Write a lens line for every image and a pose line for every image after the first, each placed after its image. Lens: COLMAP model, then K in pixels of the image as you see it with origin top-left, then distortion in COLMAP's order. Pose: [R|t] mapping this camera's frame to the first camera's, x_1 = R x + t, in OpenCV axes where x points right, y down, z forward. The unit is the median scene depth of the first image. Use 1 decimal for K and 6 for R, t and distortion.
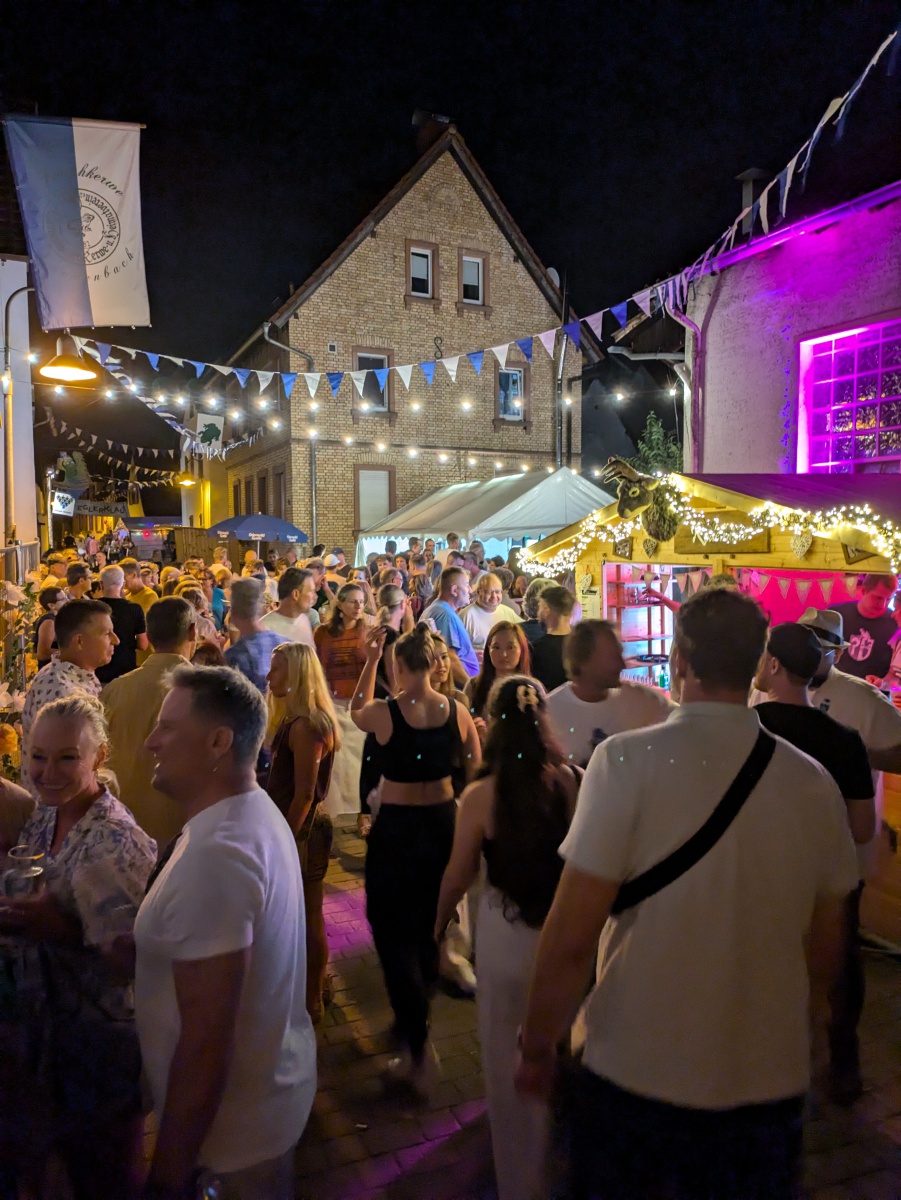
lens RADIAL K [[928.3, 0, 411.9], [0, 928.3, 595.8], [0, 0, 1]] dist [0.002056, -0.009472]
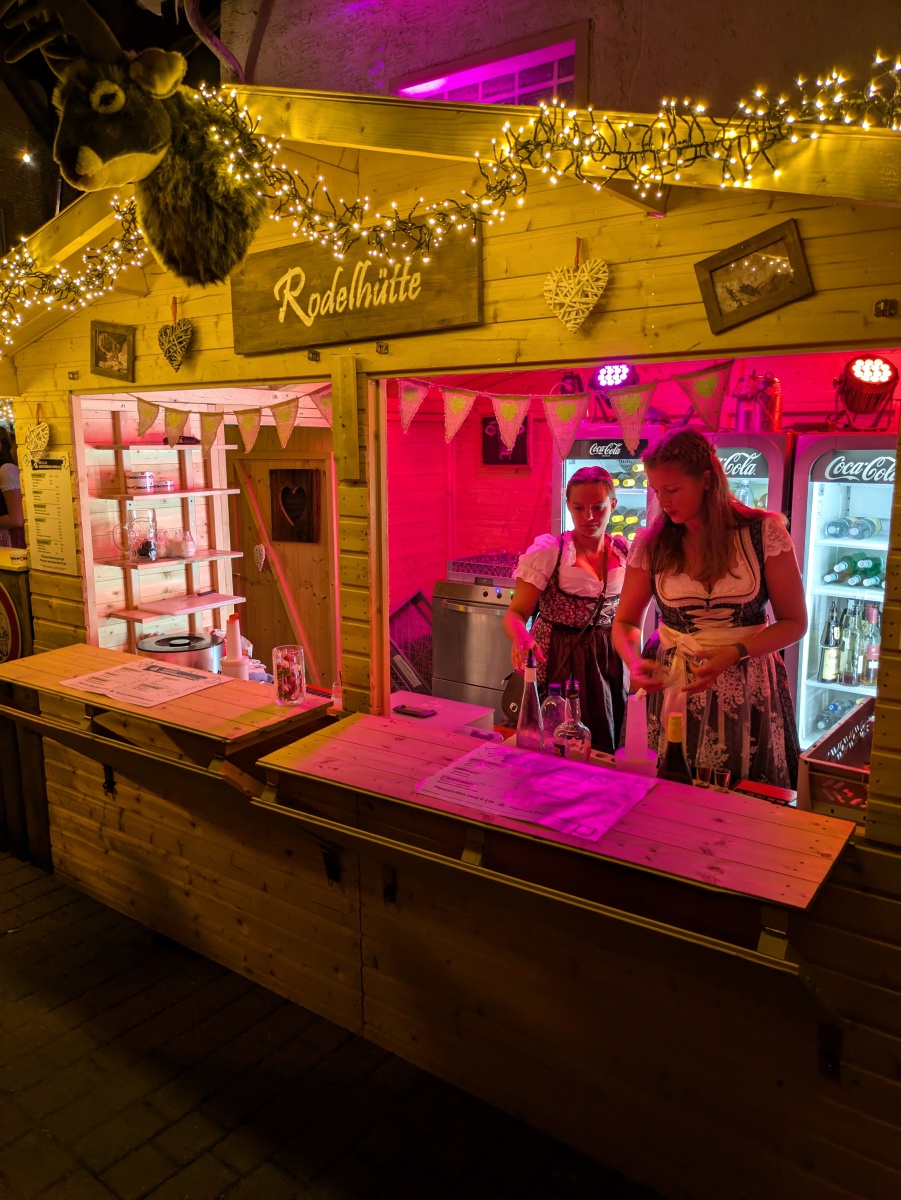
lens RADIAL K [[909.3, 0, 450.5], [0, 909.3, 600.0], [0, 0, 1]] dist [0.014776, -0.004941]
pose [[0.863035, -0.070380, 0.500217, 0.101924], [0.024207, 0.994871, 0.098212, 0.017638], [-0.504564, -0.072652, 0.860312, 0.391536]]
